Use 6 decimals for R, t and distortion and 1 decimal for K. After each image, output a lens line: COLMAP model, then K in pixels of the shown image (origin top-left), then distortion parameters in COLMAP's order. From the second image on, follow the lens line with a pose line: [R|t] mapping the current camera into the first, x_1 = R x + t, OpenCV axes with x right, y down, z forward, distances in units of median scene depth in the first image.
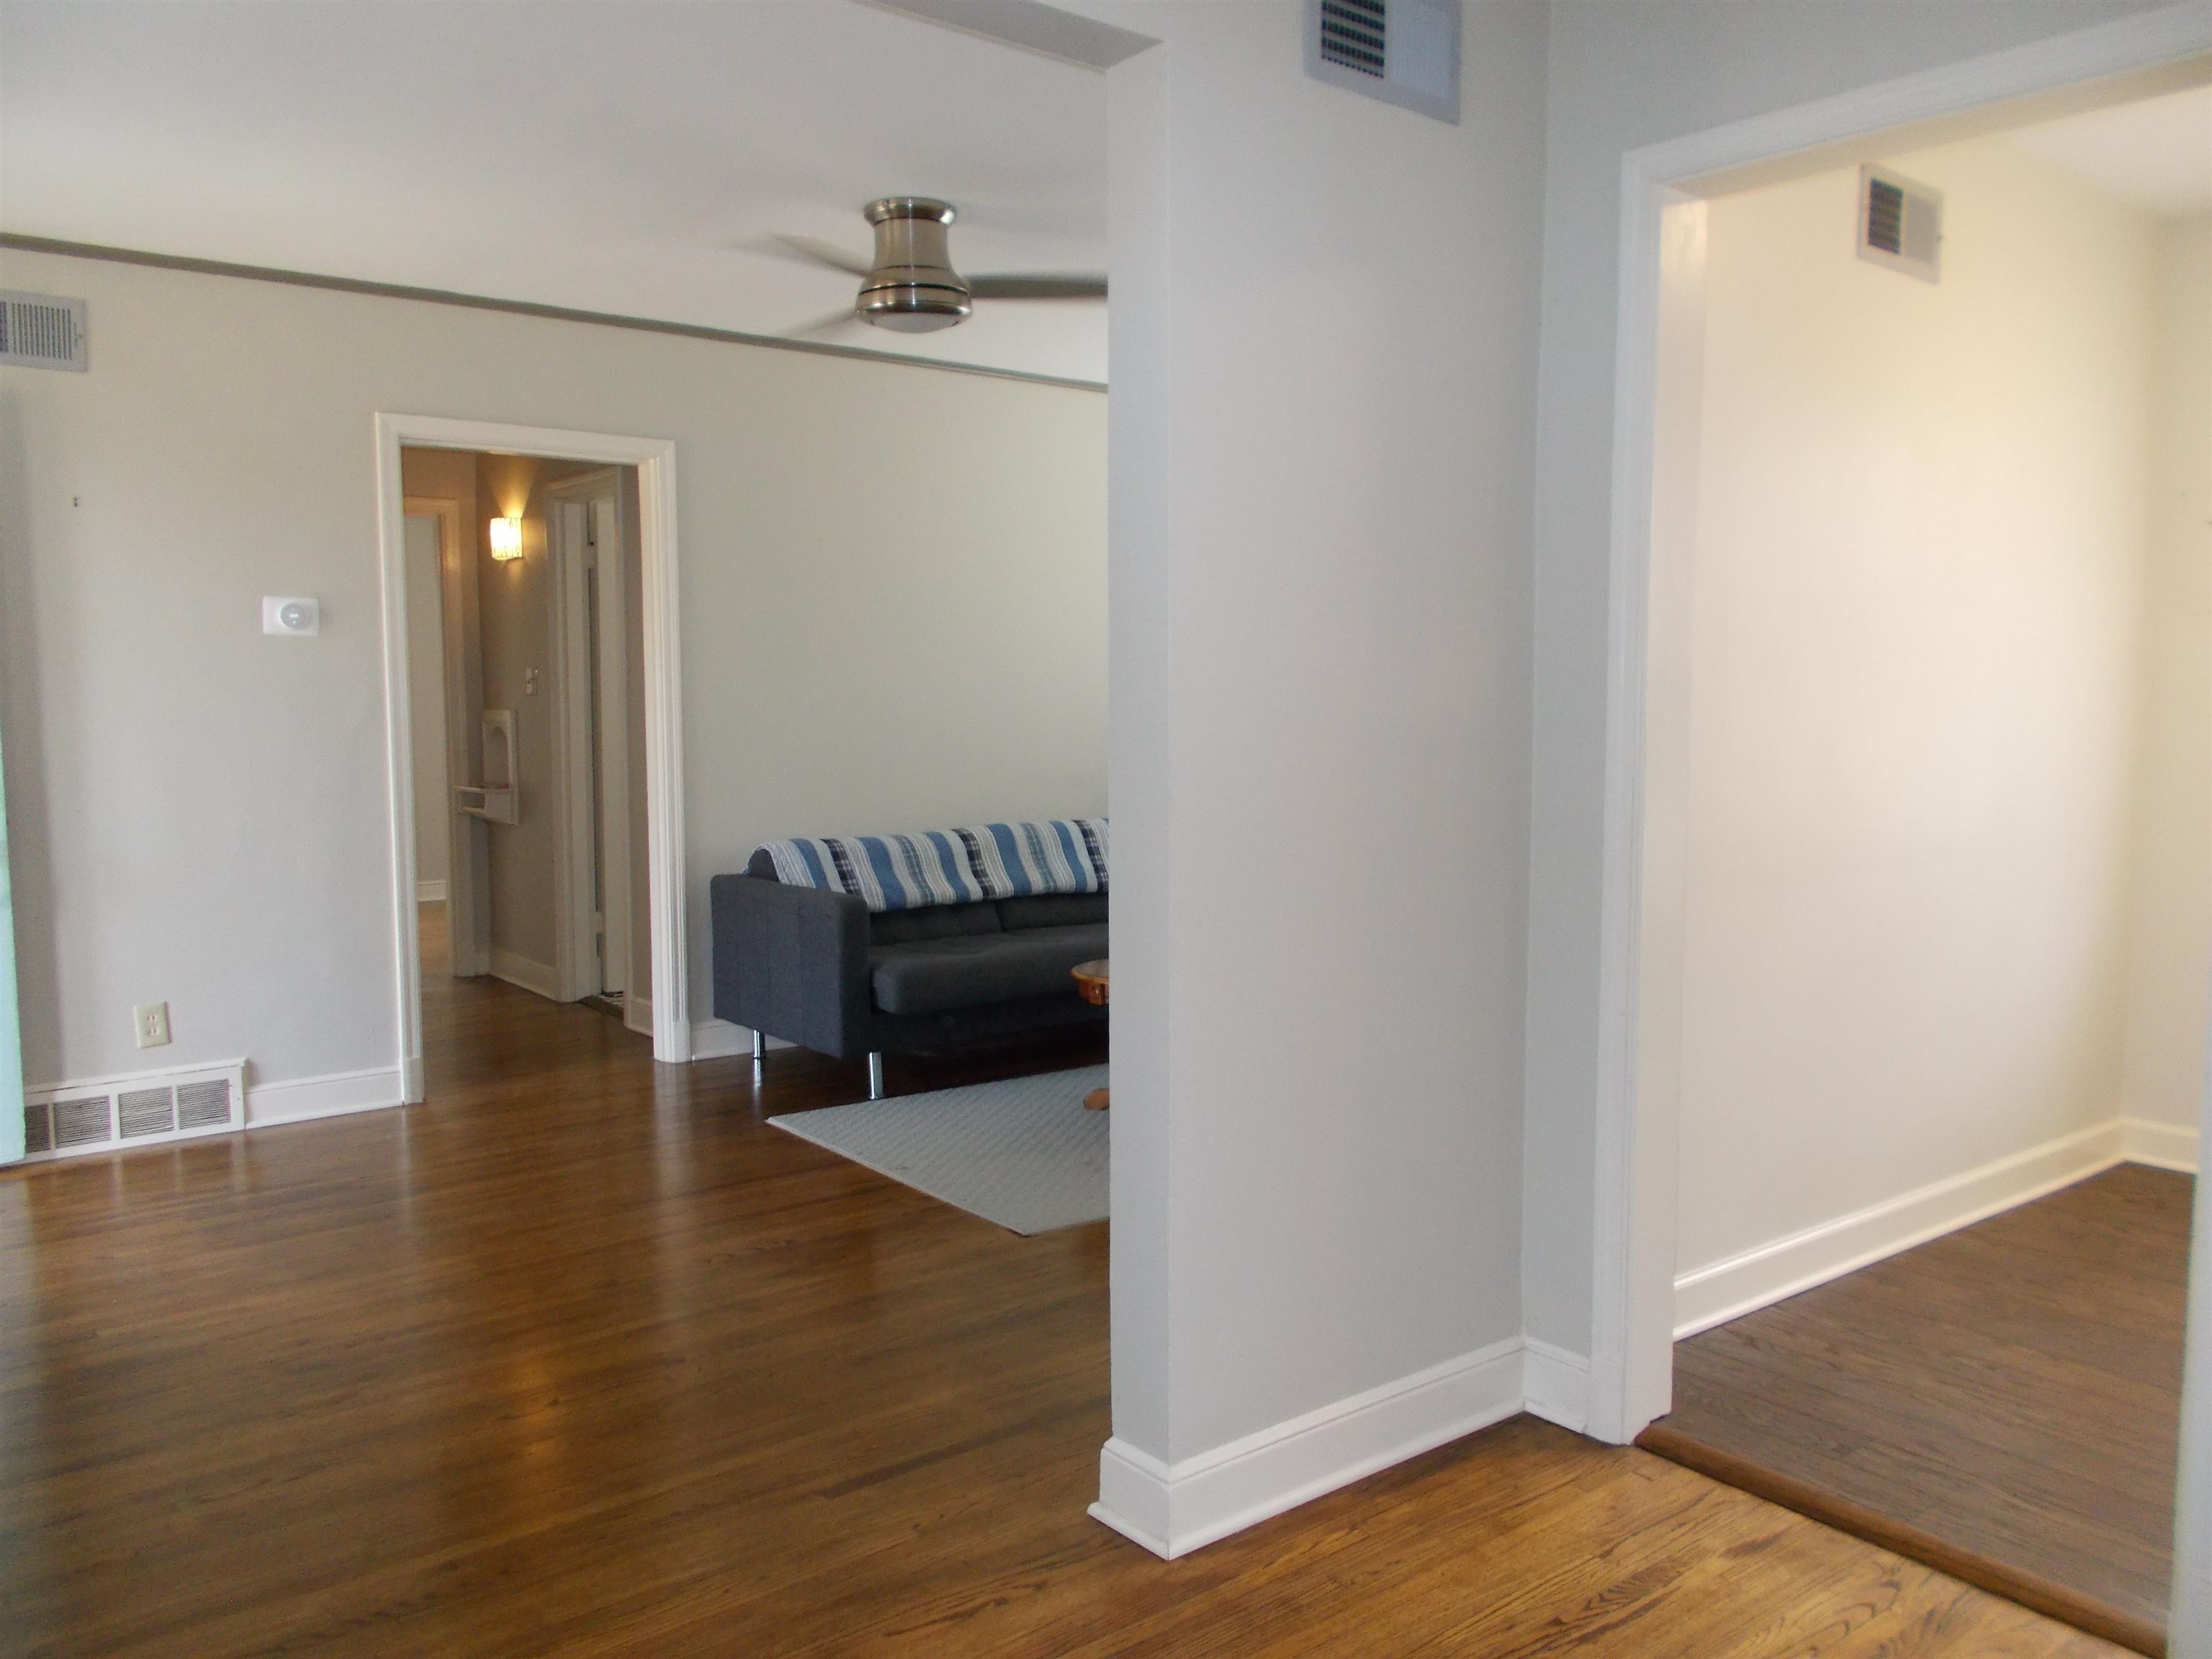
lens RADIAL K [[1745.7, 0, 1106.0], [0, 1745.7, 825.1], [0, 0, 1]] dist [0.035722, -0.023014]
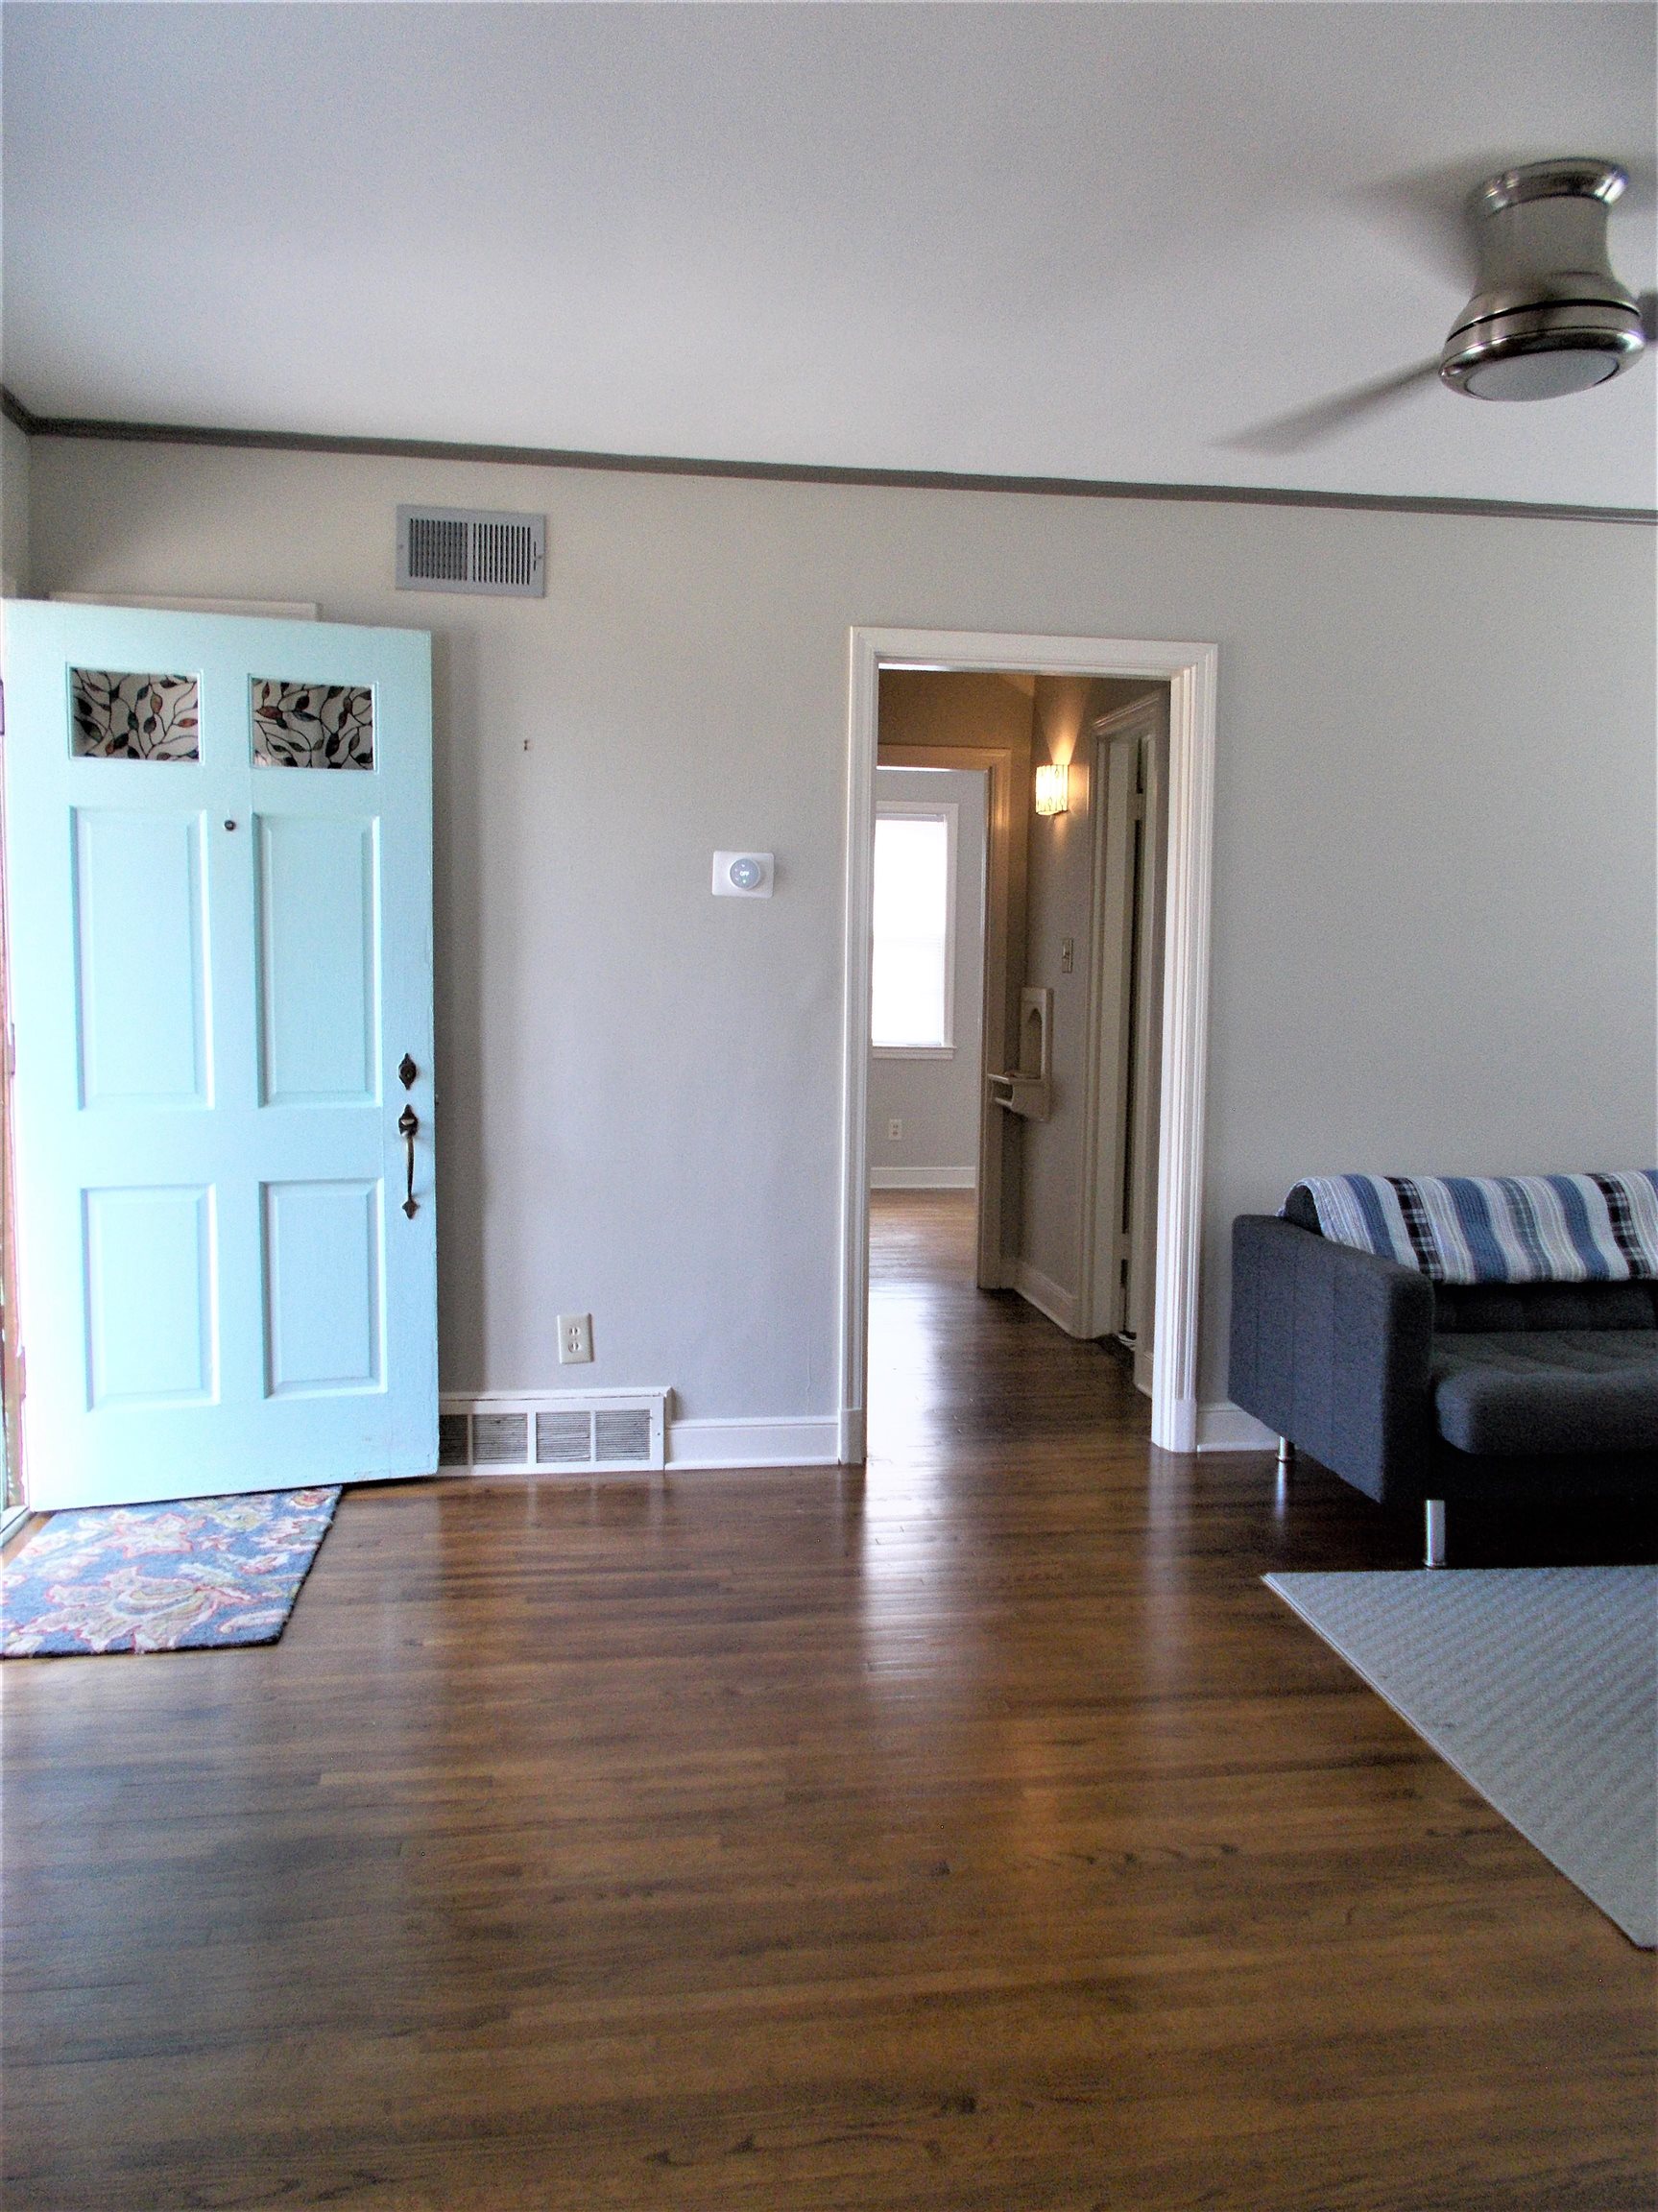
lens RADIAL K [[1745.7, 0, 831.5], [0, 1745.7, 1089.9], [0, 0, 1]] dist [0.035722, -0.023014]
pose [[0.867342, 0.055257, -0.494635, -0.005079], [-0.059218, 0.998216, 0.007675, -0.023152], [0.494176, 0.022635, 0.869067, 0.282063]]
